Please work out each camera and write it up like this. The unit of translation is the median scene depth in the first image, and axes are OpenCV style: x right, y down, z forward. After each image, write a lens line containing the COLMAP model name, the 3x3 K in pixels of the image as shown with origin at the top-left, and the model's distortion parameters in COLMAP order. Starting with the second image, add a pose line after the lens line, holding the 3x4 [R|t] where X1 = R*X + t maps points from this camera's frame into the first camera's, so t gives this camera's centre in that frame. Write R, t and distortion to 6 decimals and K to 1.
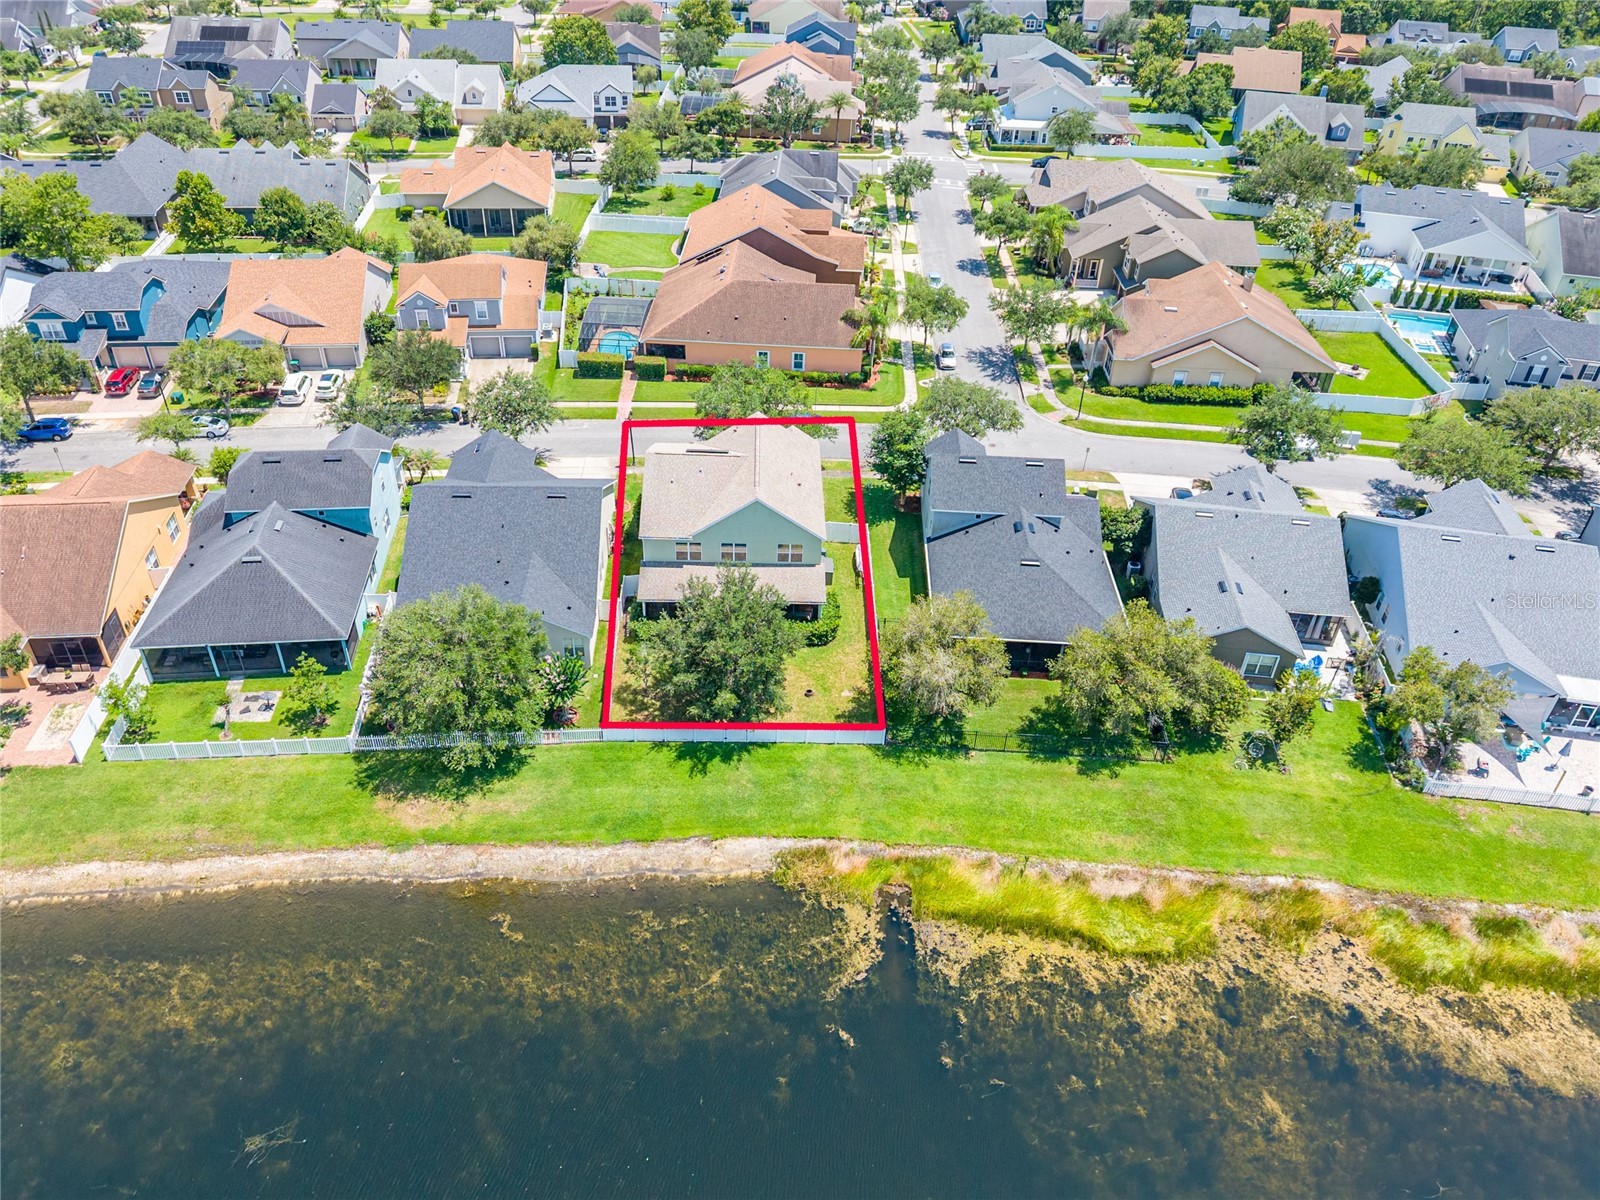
lens RADIAL K [[1106.9, 0, 800.0], [0, 1106.9, 600.0], [0, 0, 1]] dist [0.075745, -0.178107]
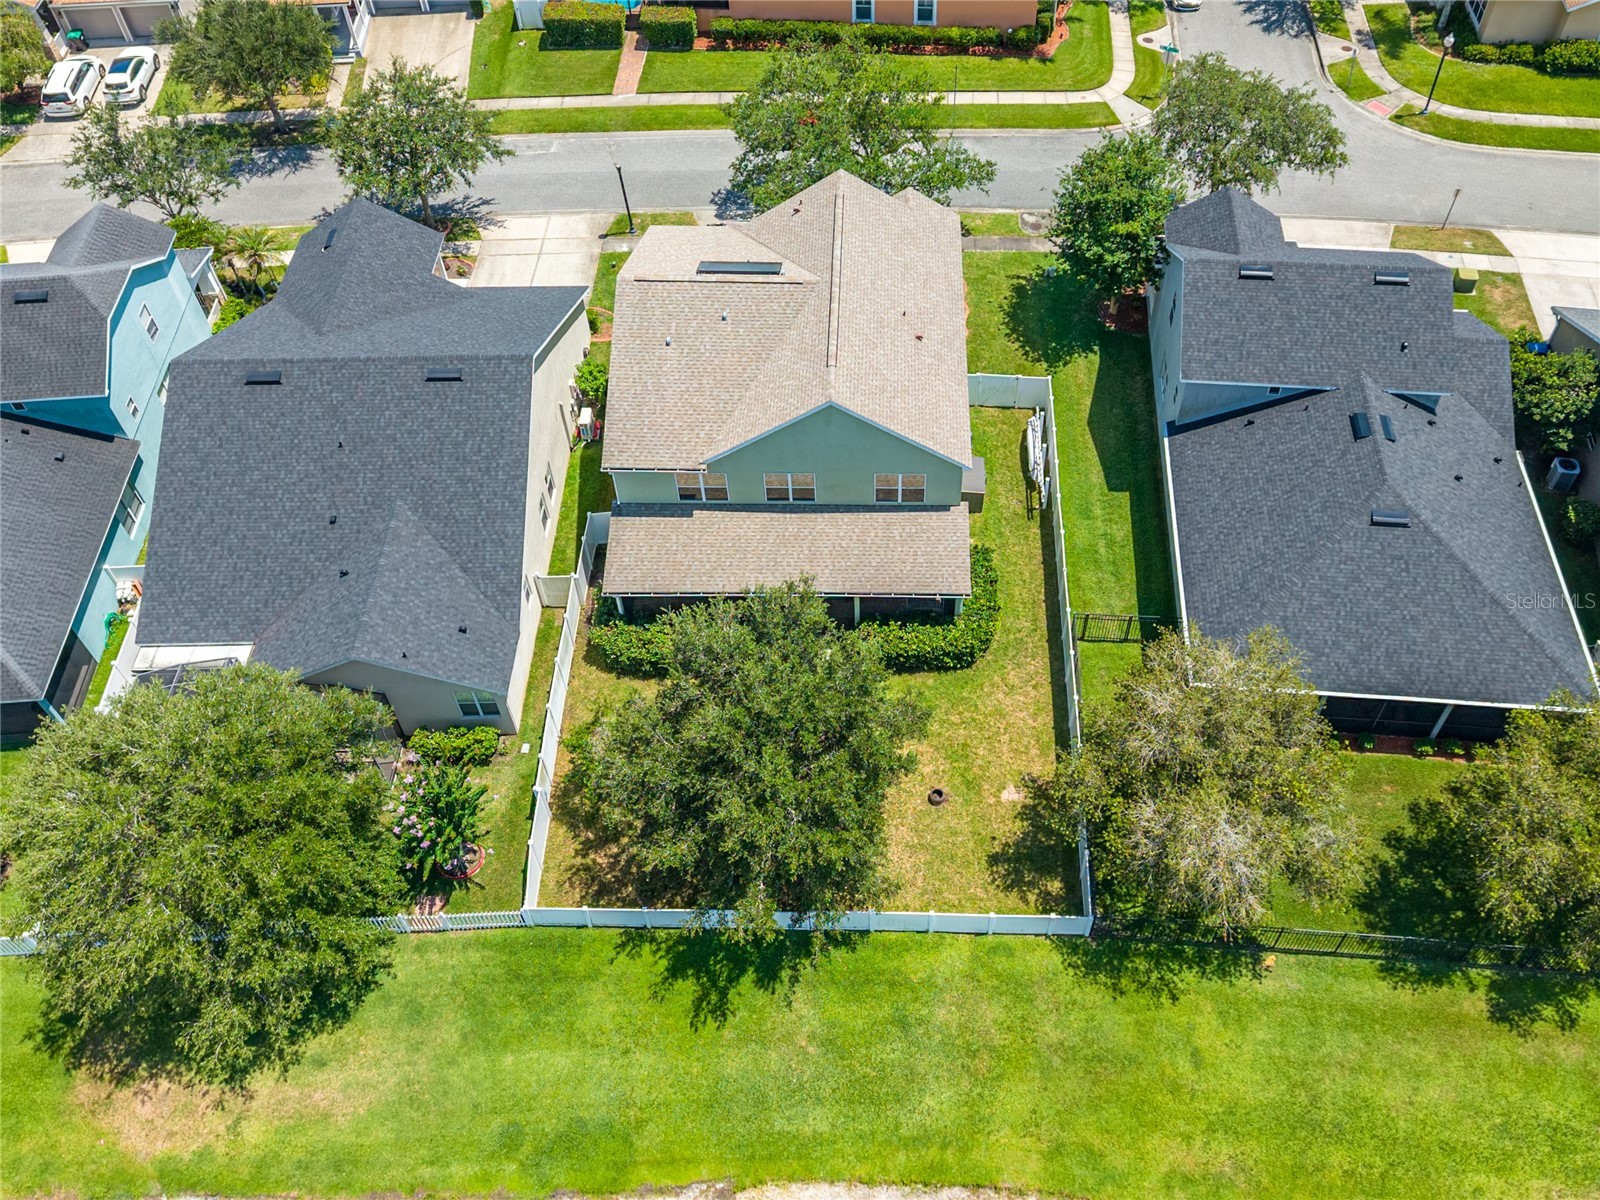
lens RADIAL K [[1436.7, 0, 840.0], [0, 1436.7, 599.6], [0, 0, 1]] dist [-0.001366, 0.012199]
pose [[0.997838, 0.001402, -0.065708, 0.007671], [0.013314, 0.974731, 0.222986, -0.157272], [0.064361, -0.223379, 0.972604, 0.394463]]
